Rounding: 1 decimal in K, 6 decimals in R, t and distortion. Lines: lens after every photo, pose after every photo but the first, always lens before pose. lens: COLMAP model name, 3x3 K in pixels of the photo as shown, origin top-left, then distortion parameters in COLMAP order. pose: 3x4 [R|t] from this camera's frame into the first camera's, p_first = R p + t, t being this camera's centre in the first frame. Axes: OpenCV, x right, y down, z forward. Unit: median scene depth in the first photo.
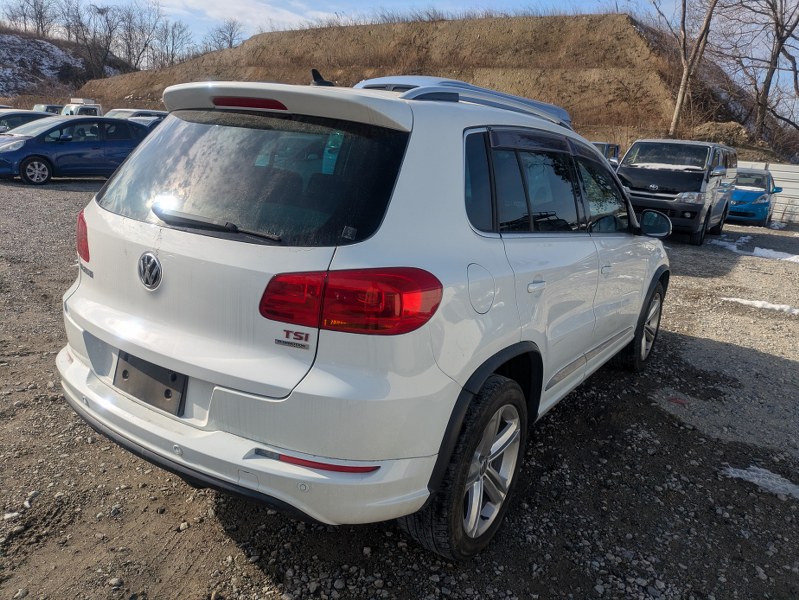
lens RADIAL K [[598.4, 0, 382.1], [0, 598.4, 290.0], [0, 0, 1]] dist [0.012867, 0.001476]
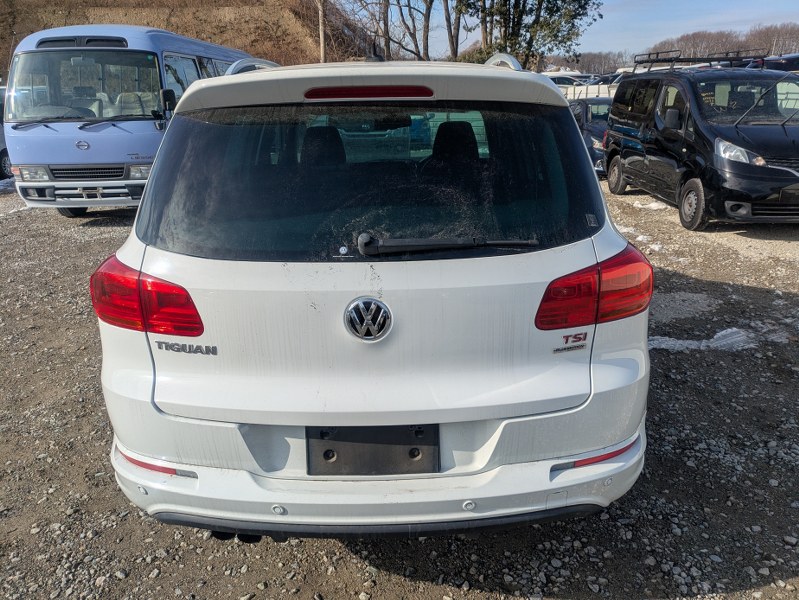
lens RADIAL K [[610.4, 0, 399.5], [0, 610.4, 300.0], [0, 0, 1]] dist [0.013433, 0.002235]
pose [[0.816787, -0.267456, 0.511200, -0.702456], [0.217734, 0.963433, 0.156170, -0.160969], [-0.534276, -0.016252, 0.845154, 0.269485]]
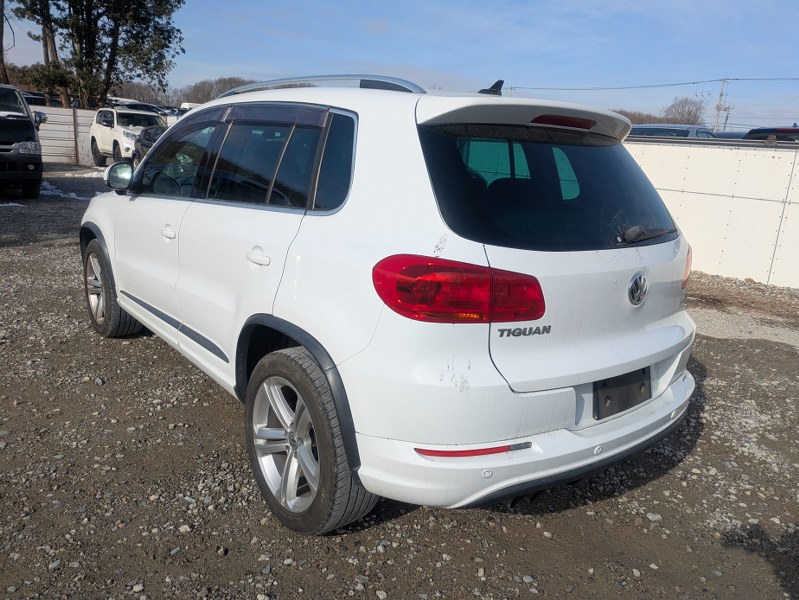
lens RADIAL K [[603.1, 0, 400.2], [0, 603.1, 294.1], [0, 0, 1]] dist [0.045188, -0.000282]
pose [[0.270754, -0.291542, 0.917440, -1.396313], [0.187570, 0.950748, 0.246771, -0.345805], [-0.944198, 0.105270, 0.312103, 0.980101]]
